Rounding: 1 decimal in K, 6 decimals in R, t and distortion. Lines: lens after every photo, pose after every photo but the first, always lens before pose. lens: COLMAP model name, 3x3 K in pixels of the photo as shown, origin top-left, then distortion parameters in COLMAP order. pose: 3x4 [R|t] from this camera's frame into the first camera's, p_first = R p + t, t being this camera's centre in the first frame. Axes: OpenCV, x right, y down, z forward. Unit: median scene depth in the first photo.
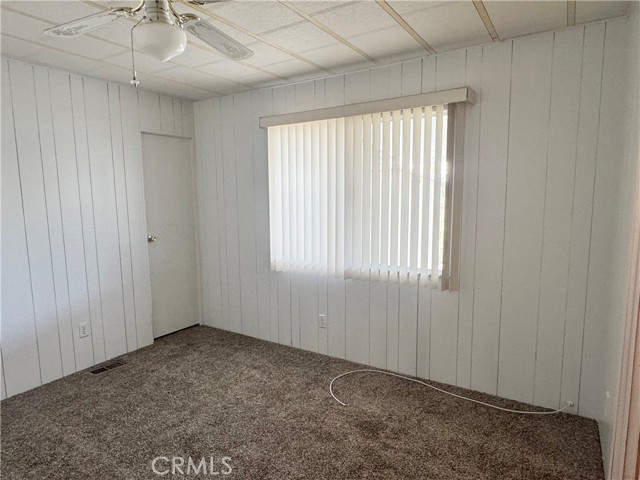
lens RADIAL K [[394.7, 0, 317.3], [0, 394.7, 242.3], [0, 0, 1]] dist [-0.003769, 0.002783]
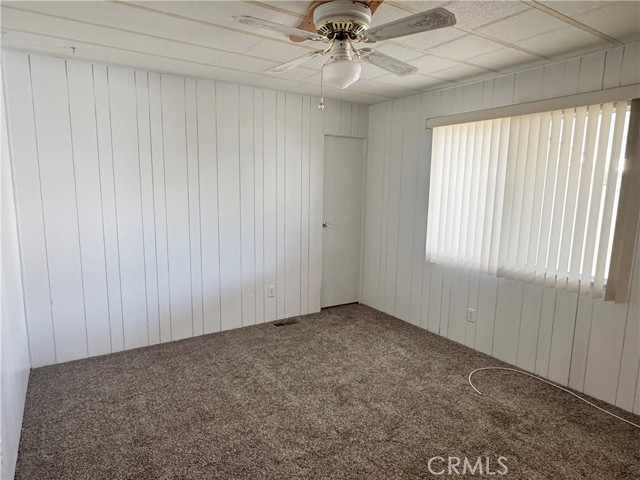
lens RADIAL K [[382.7, 0, 318.3], [0, 382.7, 241.6], [0, 0, 1]] dist [-0.001583, 0.002530]
pose [[0.910432, 0.086112, -0.404597, 0.048229], [-0.077600, 0.996282, 0.037426, 0.002184], [0.406315, -0.002677, 0.913729, -0.099993]]
